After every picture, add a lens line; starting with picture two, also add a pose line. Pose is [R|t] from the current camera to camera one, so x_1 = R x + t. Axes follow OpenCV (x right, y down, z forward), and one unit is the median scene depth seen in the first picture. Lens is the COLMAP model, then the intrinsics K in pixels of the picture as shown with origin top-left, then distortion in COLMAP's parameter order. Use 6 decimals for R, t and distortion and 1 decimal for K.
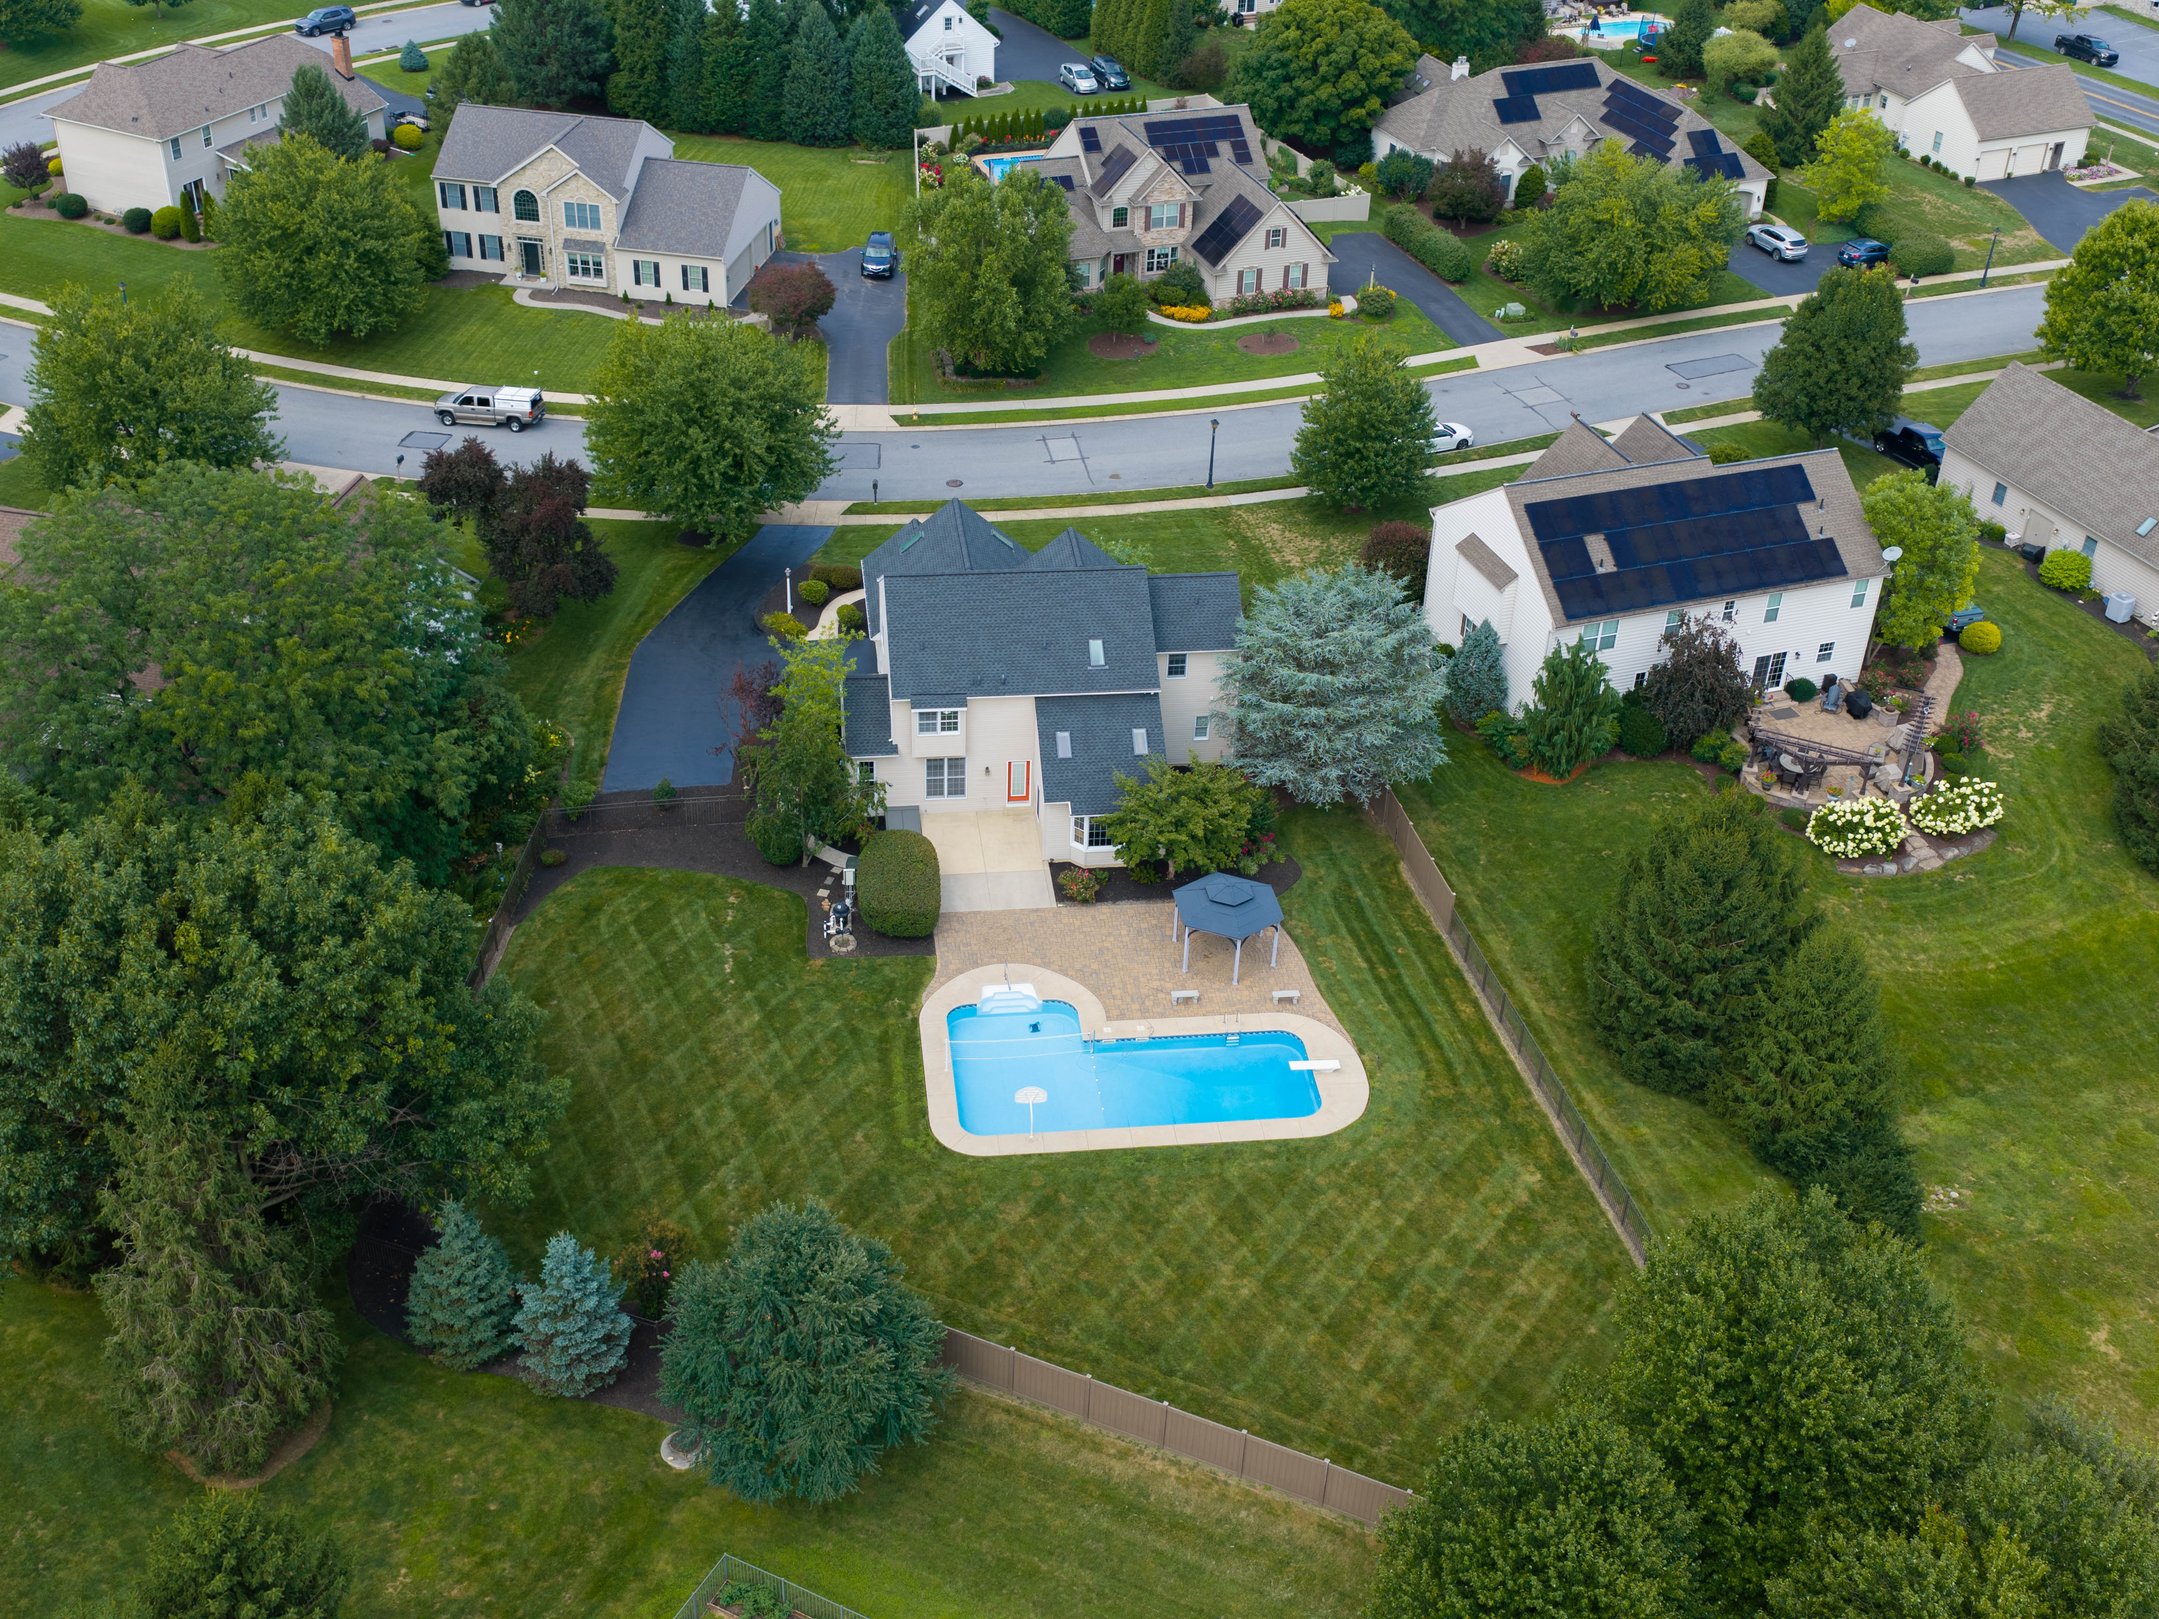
lens RADIAL K [[2379.1, 0, 1083.7], [0, 2379.1, 833.8], [0, 0, 1]] dist [0.041916, -0.118643]
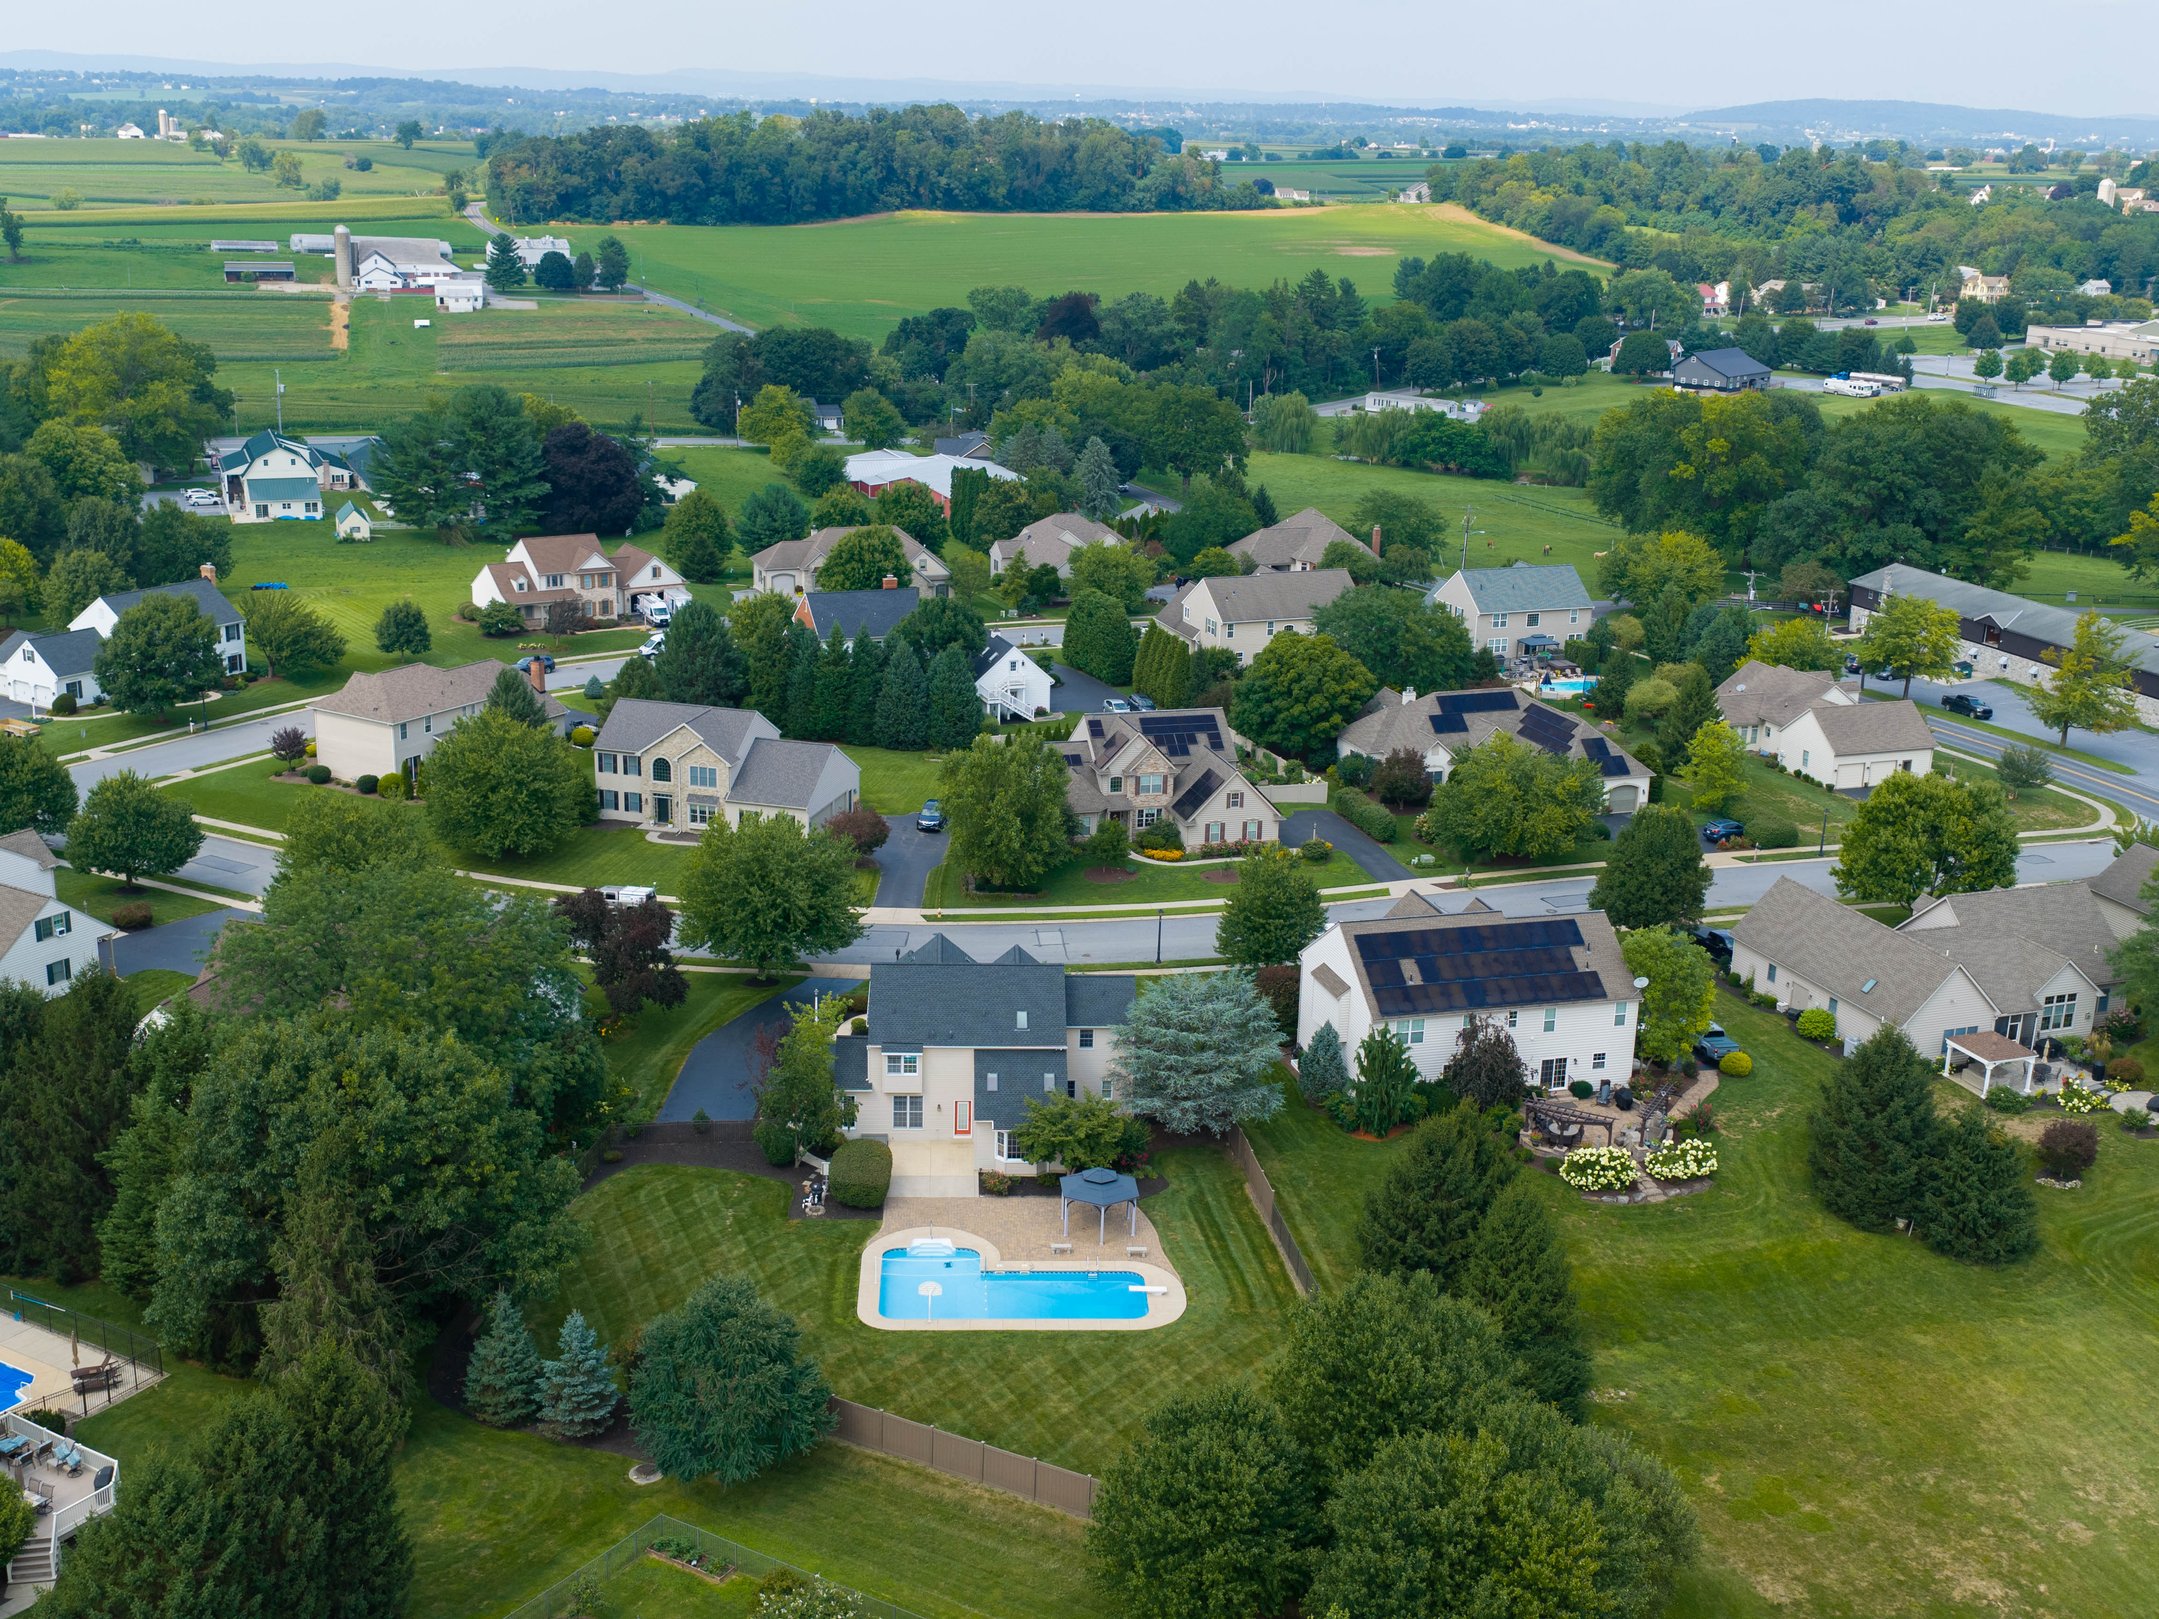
lens RADIAL K [[2379.1, 0, 1083.7], [0, 2379.1, 833.8], [0, 0, 1]] dist [0.041916, -0.118643]
pose [[0.997281, 0.015621, -0.072017, 0.124314], [-0.036489, 0.953734, -0.298428, 0.205936], [0.064023, 0.300245, 0.951711, -0.292451]]
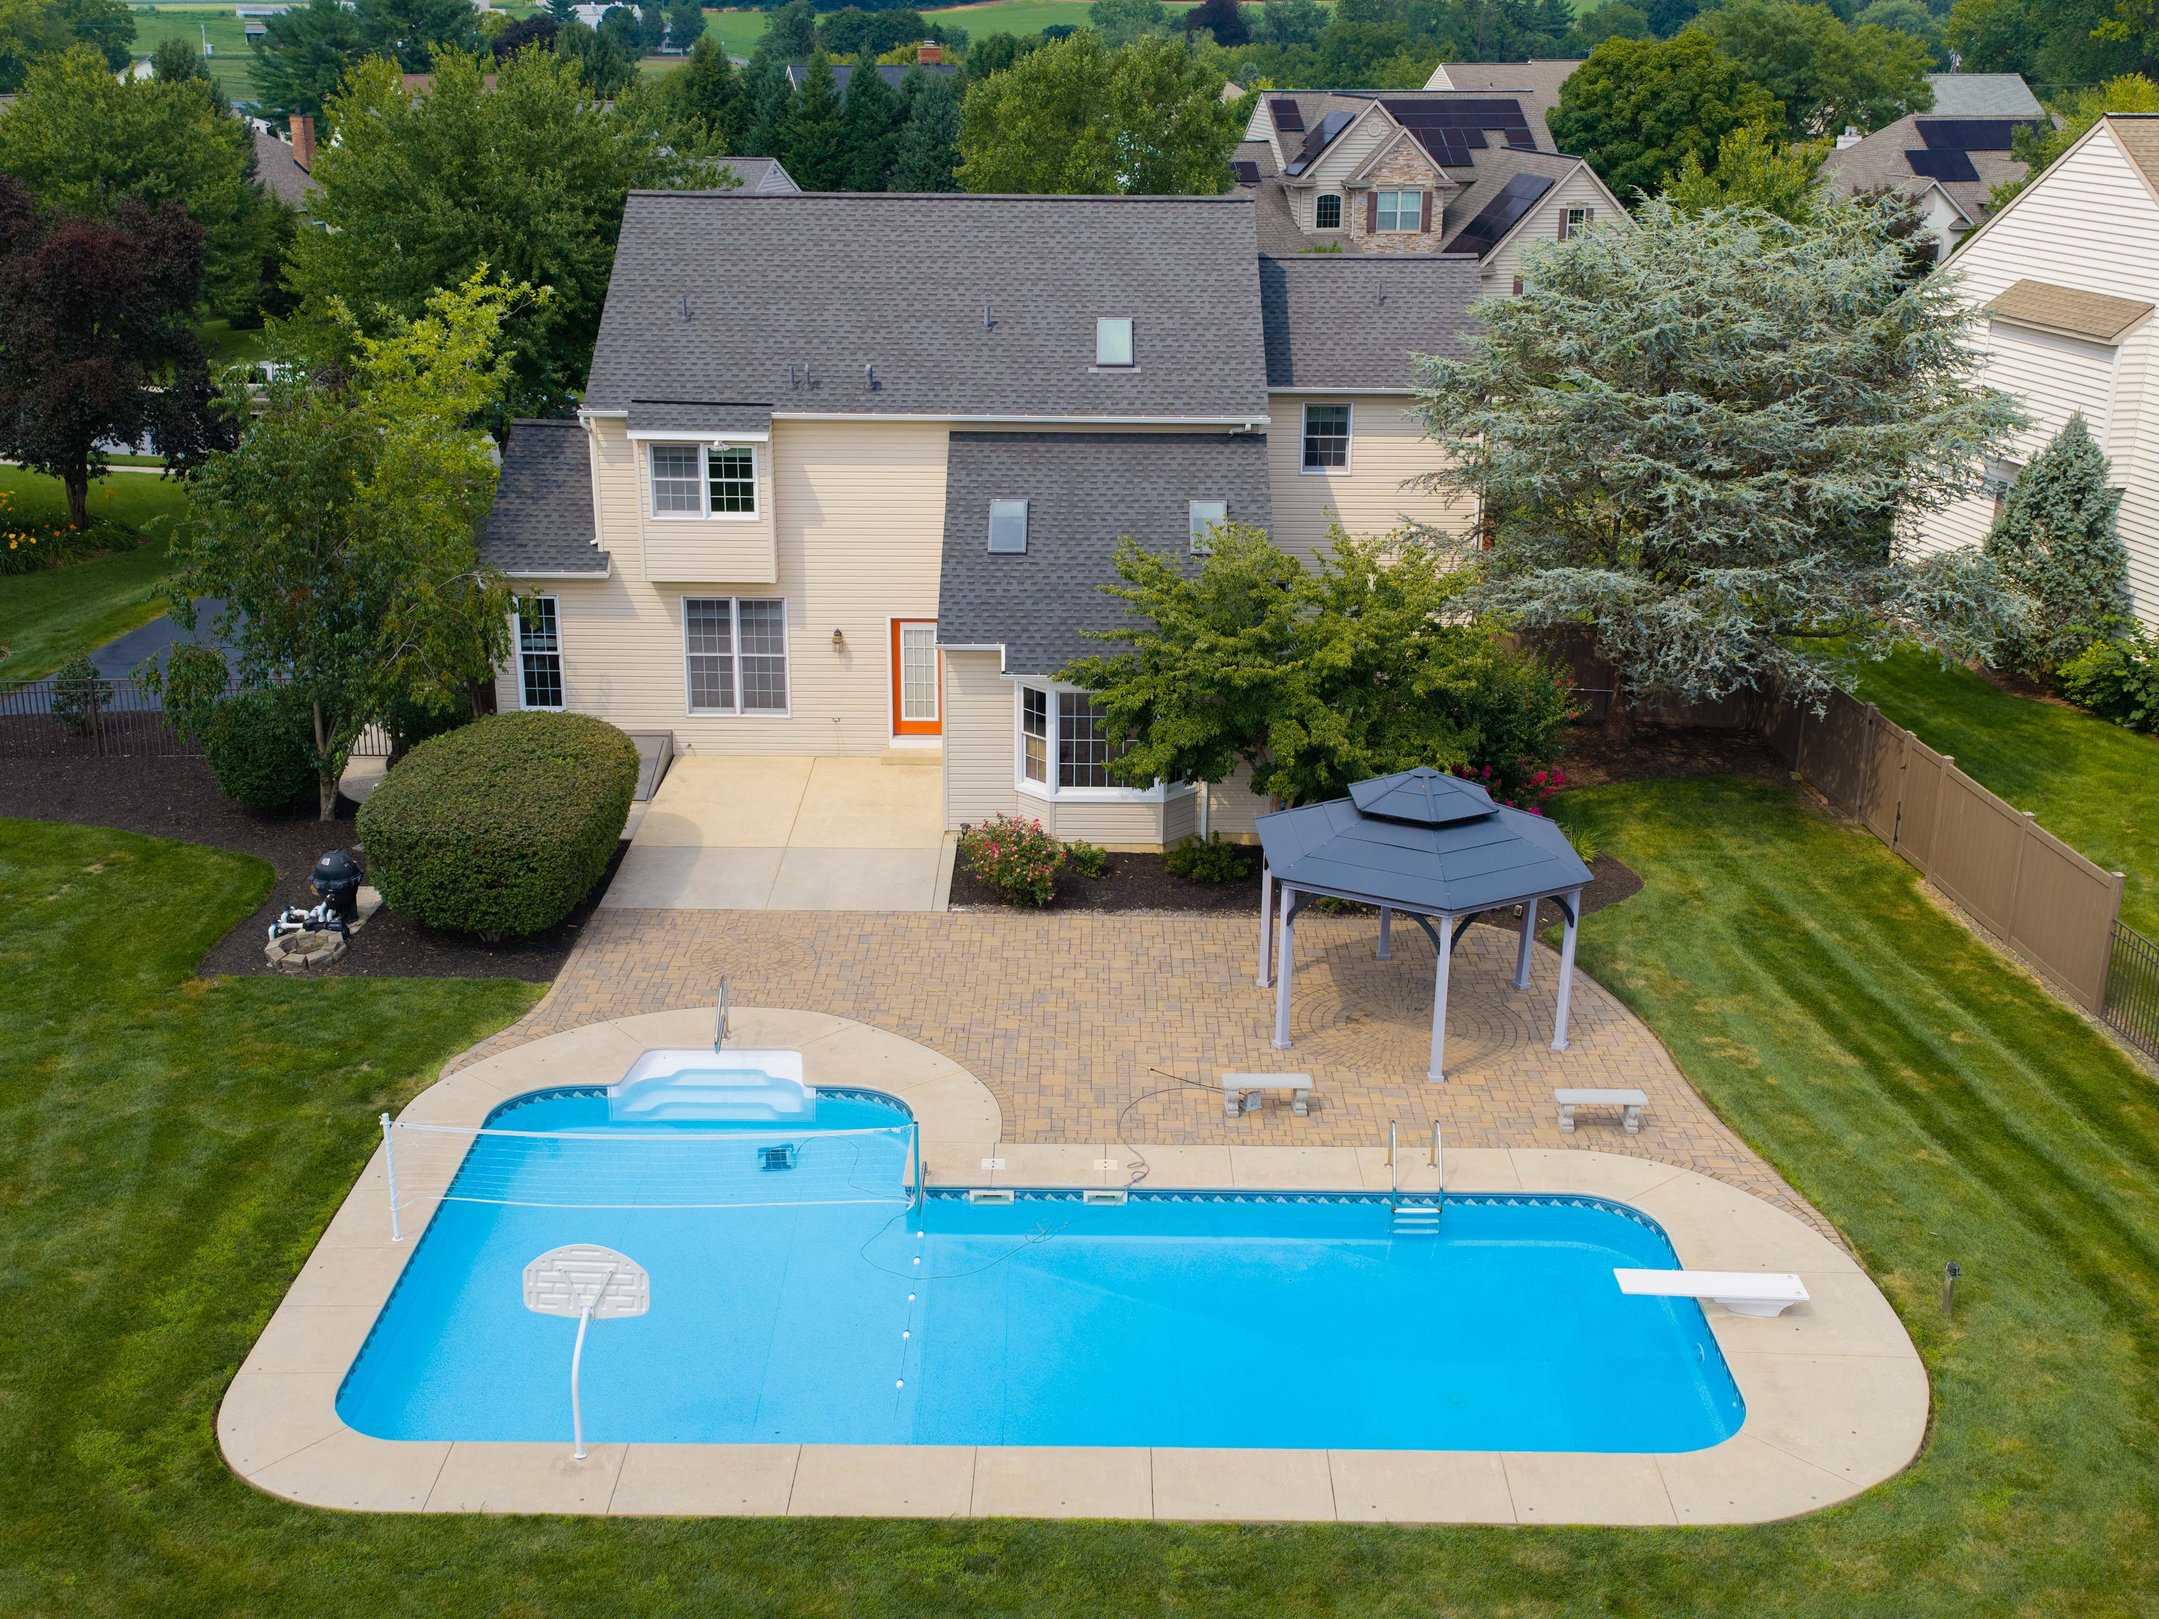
lens RADIAL K [[2379.1, 0, 1083.7], [0, 2379.1, 833.8], [0, 0, 1]] dist [0.041916, -0.118643]
pose [[0.991617, 0.019864, -0.127679, 0.048368], [-0.052557, 0.964687, -0.258104, 0.098035], [0.118043, 0.262650, 0.957643, 0.579518]]
